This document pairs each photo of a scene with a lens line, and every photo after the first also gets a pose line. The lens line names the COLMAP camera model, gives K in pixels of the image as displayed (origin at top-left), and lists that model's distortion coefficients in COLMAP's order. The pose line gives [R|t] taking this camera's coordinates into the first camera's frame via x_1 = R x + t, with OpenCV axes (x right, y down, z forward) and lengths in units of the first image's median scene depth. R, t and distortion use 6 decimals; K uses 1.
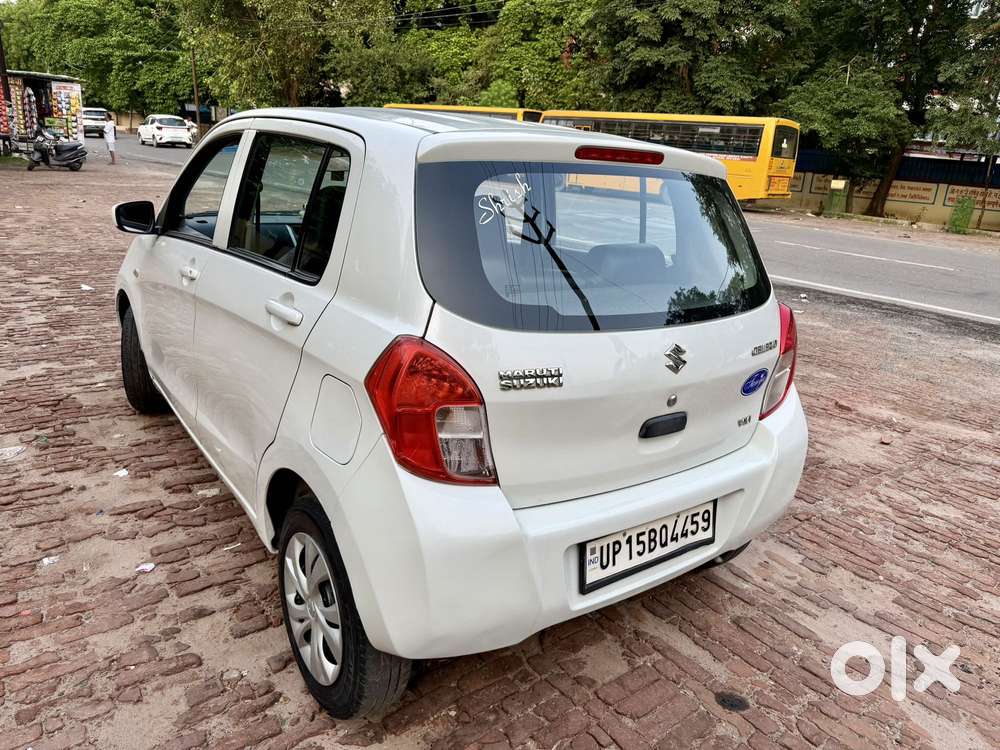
lens RADIAL K [[710.9, 0, 499.9], [0, 710.9, 377.5], [0, 0, 1]] dist [0.014716, -0.020814]
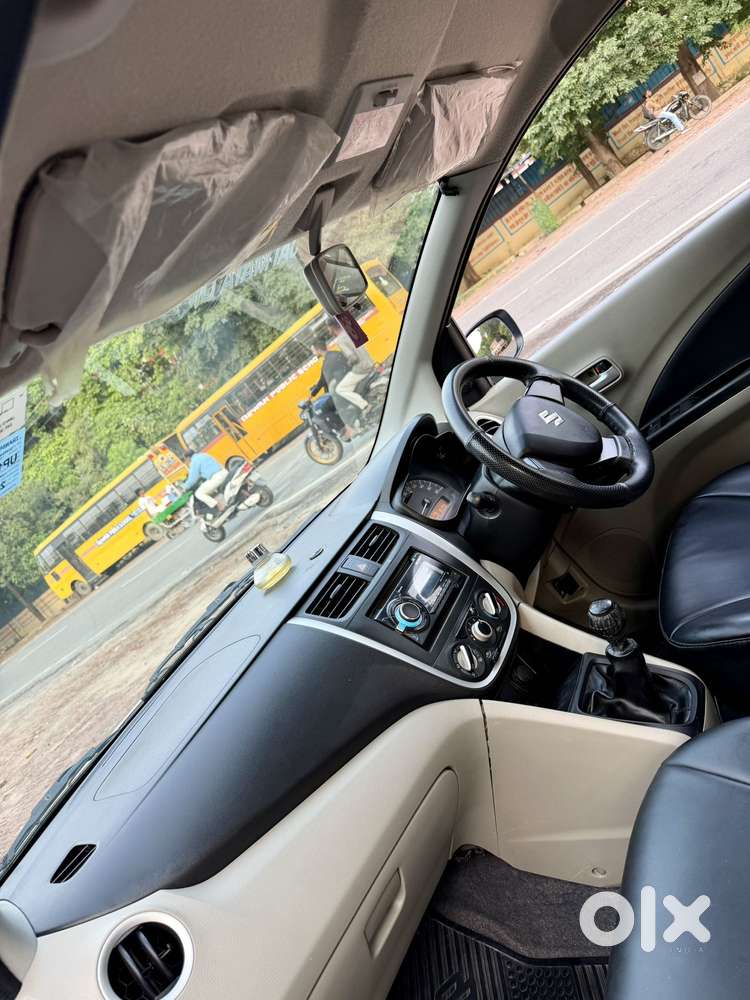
lens RADIAL K [[710.9, 0, 375.9], [0, 710.9, 500.4], [0, 0, 1]] dist [0.014716, -0.020814]
pose [[0.668597, -0.704345, 0.238487, -0.066403], [0.737967, 0.667950, -0.096168, -0.030530], [-0.091561, 0.240293, 0.966372, 0.109505]]
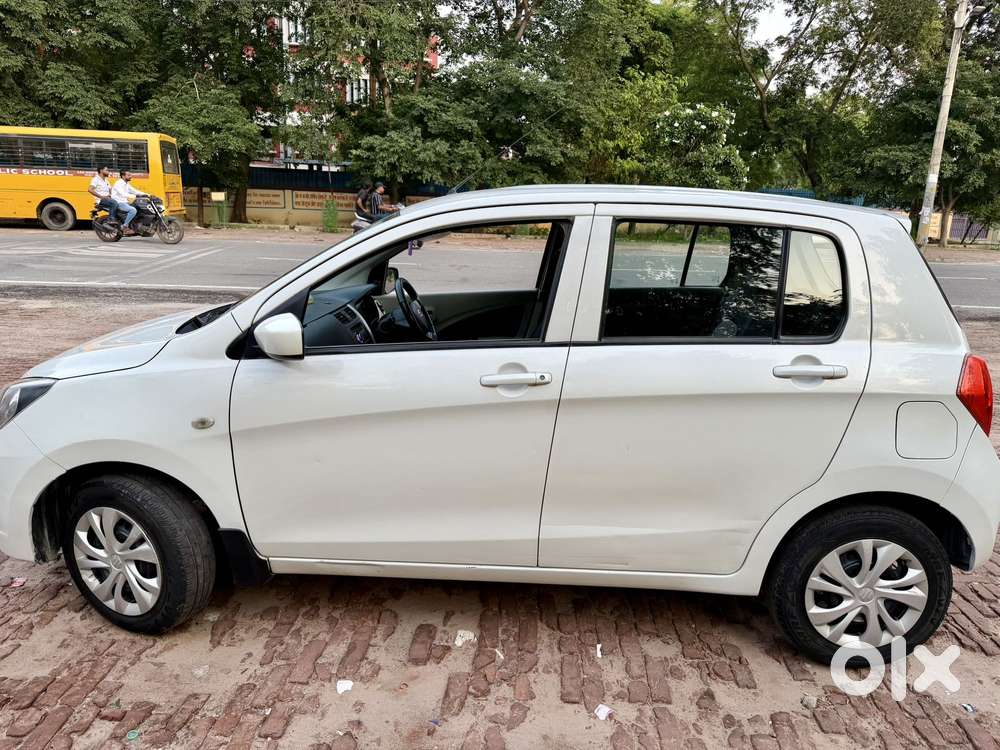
lens RADIAL K [[710.9, 0, 496.4], [0, 710.9, 379.2], [0, 0, 1]] dist [0.014716, -0.020814]
pose [[0.614136, -0.250598, 0.748356, -0.136179], [0.255292, 0.960346, 0.112081, -0.031306], [-0.746768, 0.122216, 0.653759, 0.056511]]
